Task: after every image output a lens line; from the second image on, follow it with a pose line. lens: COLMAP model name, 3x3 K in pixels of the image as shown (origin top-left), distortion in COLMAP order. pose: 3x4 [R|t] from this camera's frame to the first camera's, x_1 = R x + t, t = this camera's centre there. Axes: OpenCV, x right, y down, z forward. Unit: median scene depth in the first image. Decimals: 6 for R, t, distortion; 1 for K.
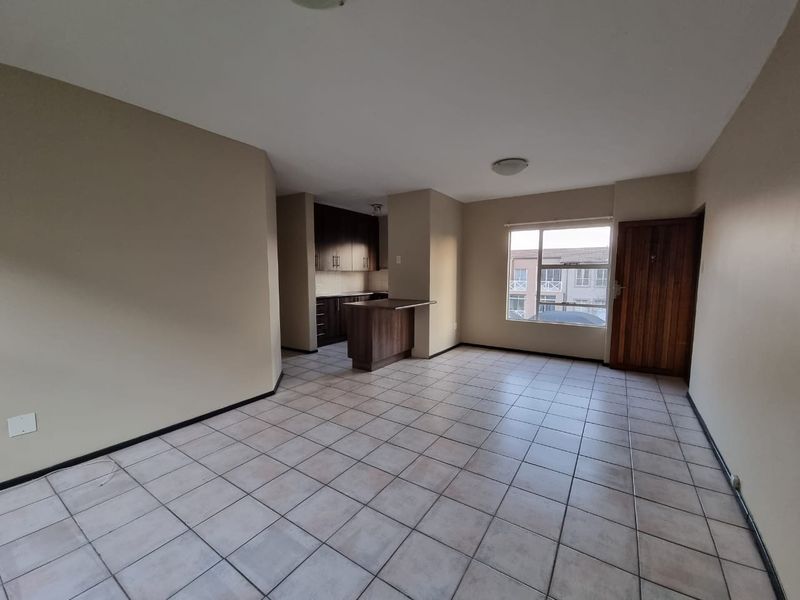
lens RADIAL K [[330.8, 0, 393.2], [0, 330.8, 303.9], [0, 0, 1]] dist [0.003245, -0.001648]
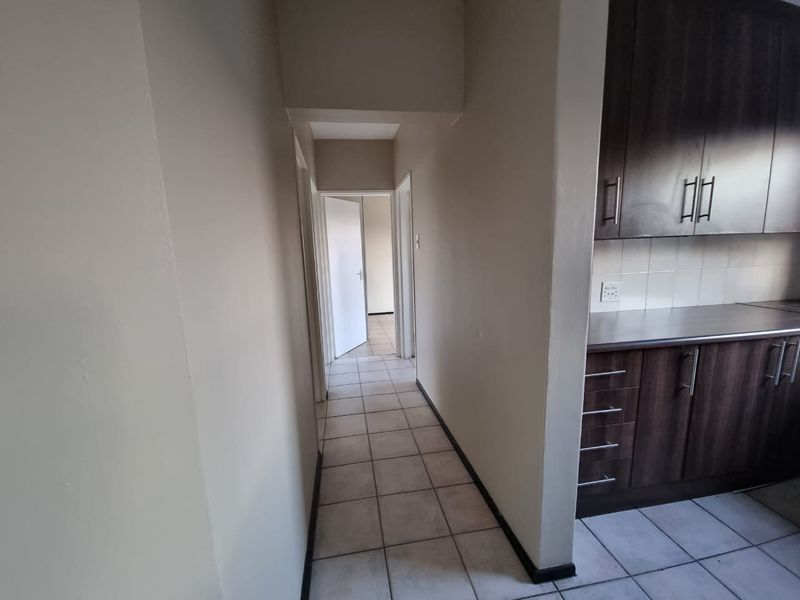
lens RADIAL K [[330.8, 0, 398.5], [0, 330.8, 297.6], [0, 0, 1]] dist [0.003245, -0.001648]
pose [[0.690507, 0.094430, -0.717135, -0.163260], [-0.036414, 0.994723, 0.095920, -0.080533], [0.722408, -0.040120, 0.690302, 0.758402]]
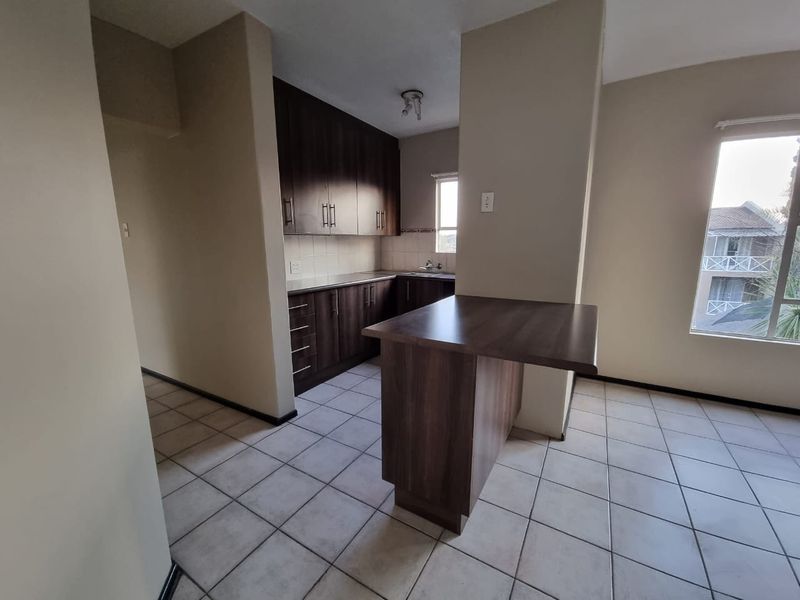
lens RADIAL K [[330.8, 0, 398.0], [0, 330.8, 304.9], [0, 0, 1]] dist [0.003245, -0.001648]
pose [[0.998076, -0.017655, 0.059428, -0.115749], [0.012210, 0.995798, 0.090763, -0.044403], [-0.060780, -0.089863, 0.994098, 0.566651]]
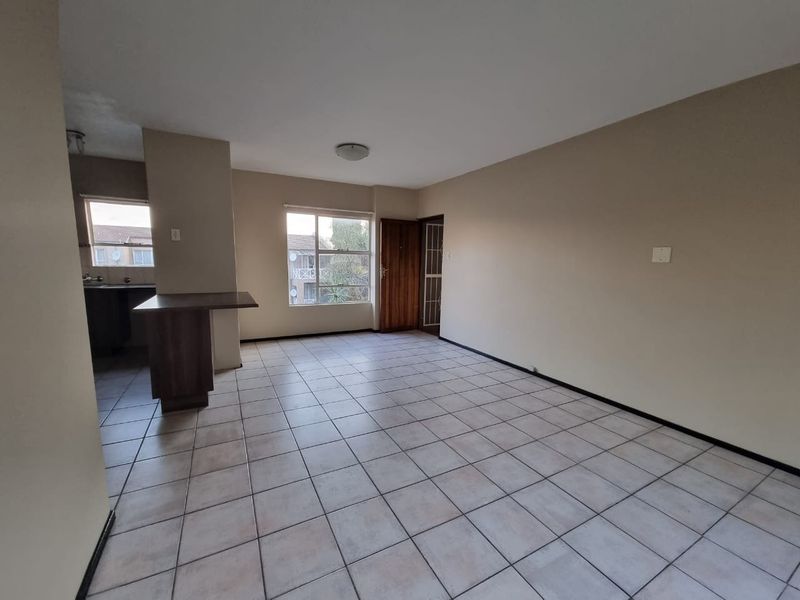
lens RADIAL K [[330.8, 0, 396.9], [0, 330.8, 311.2], [0, 0, 1]] dist [0.003245, -0.001648]
pose [[0.466491, -0.129540, 0.874989, -0.361815], [0.067664, 0.991545, 0.110721, -0.024565], [-0.881934, 0.007554, 0.471312, 0.287838]]
